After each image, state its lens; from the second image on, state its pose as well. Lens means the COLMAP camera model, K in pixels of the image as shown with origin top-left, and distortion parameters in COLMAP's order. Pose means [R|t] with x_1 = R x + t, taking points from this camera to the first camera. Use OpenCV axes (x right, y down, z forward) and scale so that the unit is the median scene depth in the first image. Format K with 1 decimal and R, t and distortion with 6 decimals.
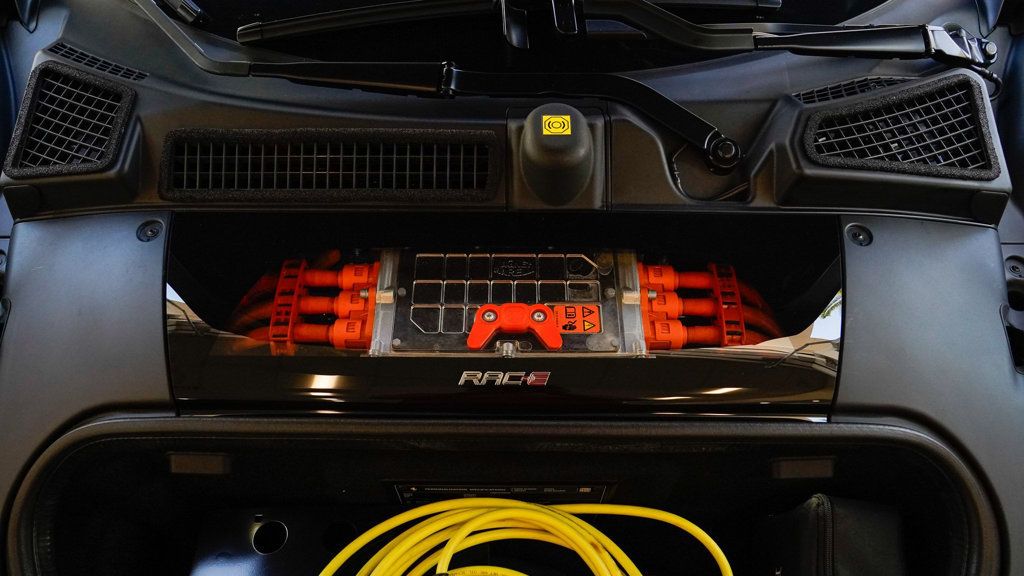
lens RADIAL K [[740.1, 0, 512.0], [0, 740.1, 288.0], [0, 0, 1]] dist [-0.126468, 0.089067]
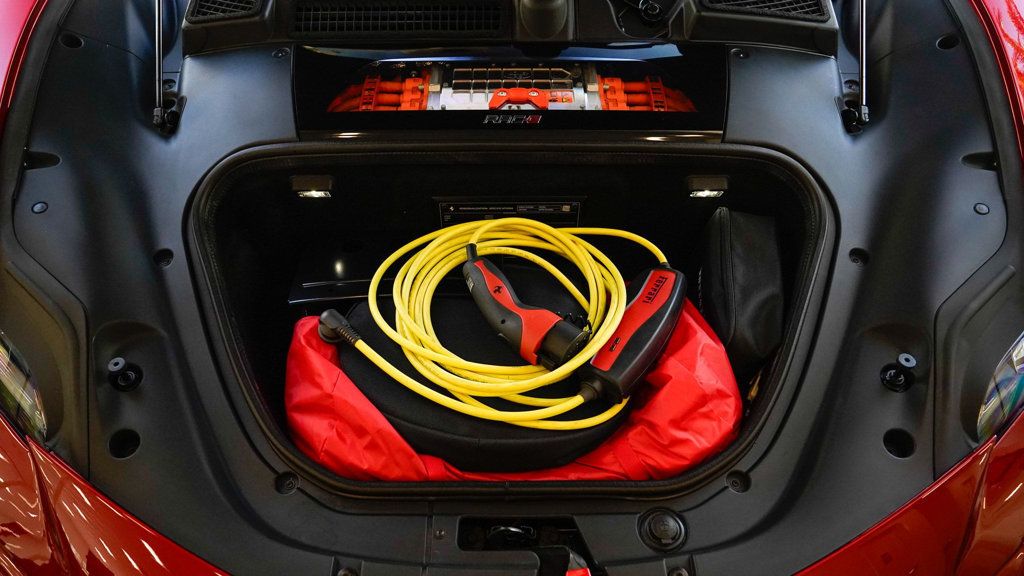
lens RADIAL K [[702.8, 0, 507.9], [0, 702.8, 292.6], [0, 0, 1]] dist [-0.138411, 0.099647]
pose [[0.999973, -0.005825, 0.004468, -0.026275], [0.006243, 0.994954, -0.100141, 0.575132], [-0.003862, 0.100166, 0.994963, -0.402761]]
